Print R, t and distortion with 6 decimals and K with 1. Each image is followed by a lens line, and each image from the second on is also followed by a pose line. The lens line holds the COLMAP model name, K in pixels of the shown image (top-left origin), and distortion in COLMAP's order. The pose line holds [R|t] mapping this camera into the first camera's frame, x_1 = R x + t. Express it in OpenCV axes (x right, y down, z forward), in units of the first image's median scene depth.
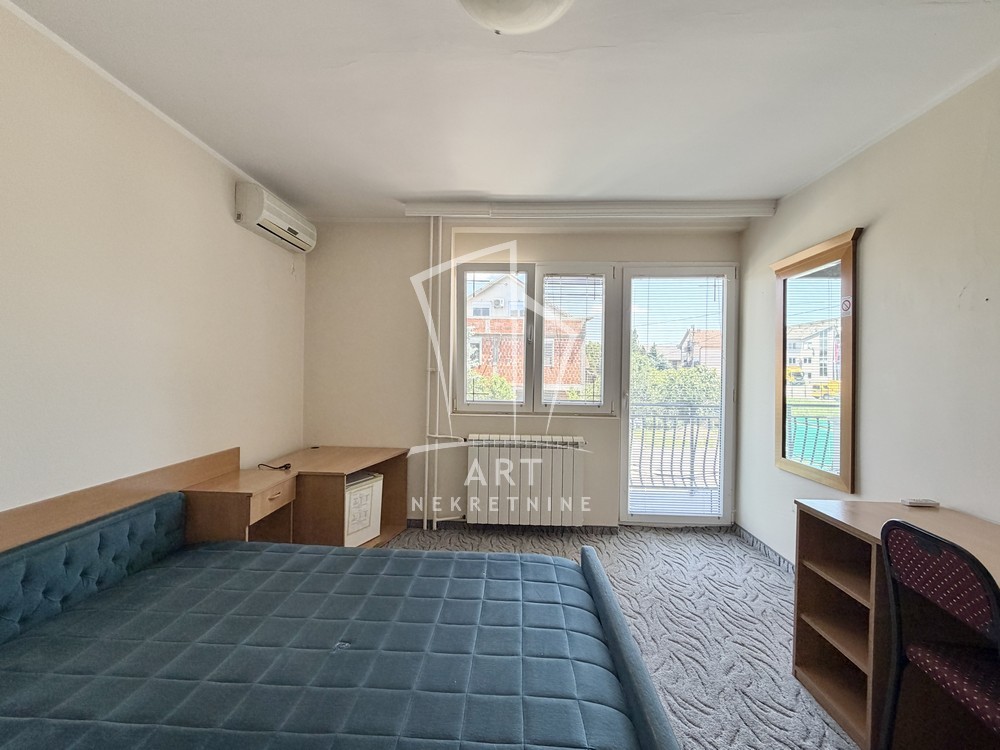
lens RADIAL K [[401.6, 0, 492.2], [0, 401.6, 366.8], [0, 0, 1]] dist [-0.002267, 0.000057]
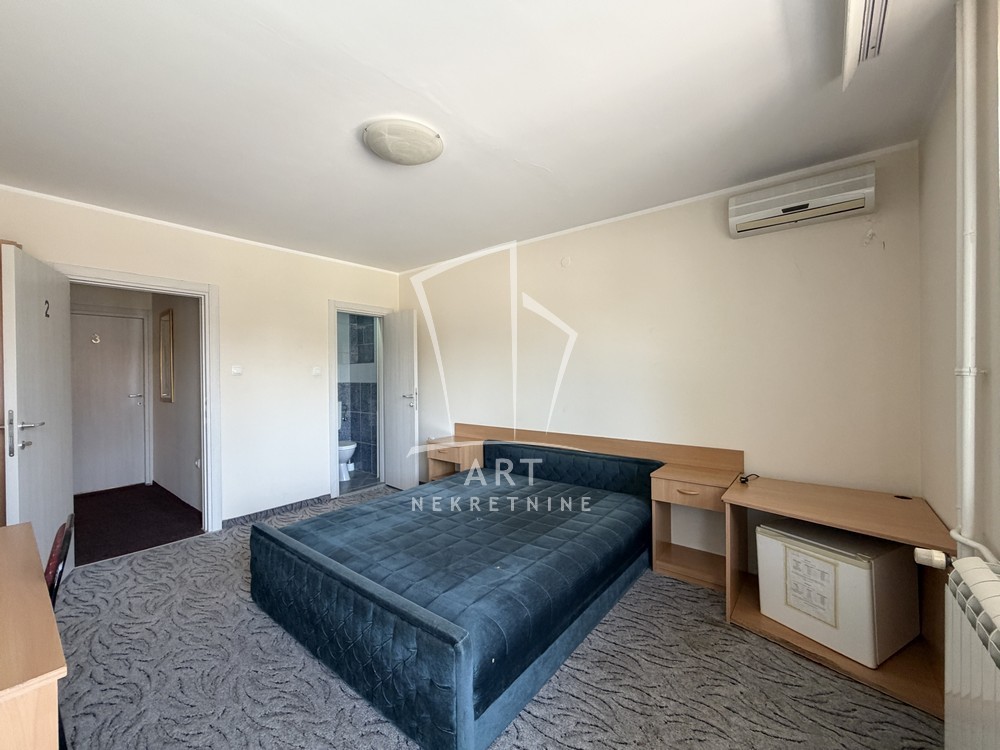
lens RADIAL K [[401.6, 0, 498.7], [0, 401.6, 376.0], [0, 0, 1]] dist [-0.002267, 0.000057]
pose [[-0.593888, -0.009409, -0.804493, 0.463762], [-0.001418, 0.999942, -0.010648, 0.015212], [0.804546, -0.005183, -0.593867, 0.879322]]
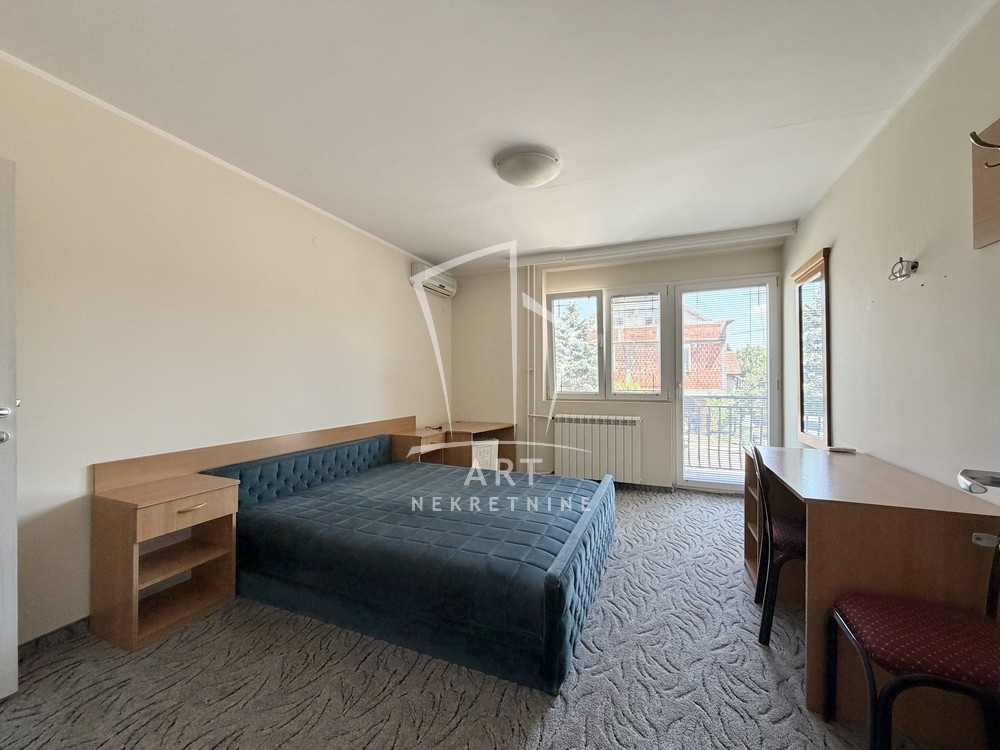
lens RADIAL K [[401.6, 0, 508.6], [0, 401.6, 369.7], [0, 0, 1]] dist [-0.002267, 0.000057]
pose [[0.943485, -0.027376, -0.330282, 0.258714], [0.020312, 0.999486, -0.024822, 0.042821], [0.330792, 0.016711, 0.943556, -0.400509]]
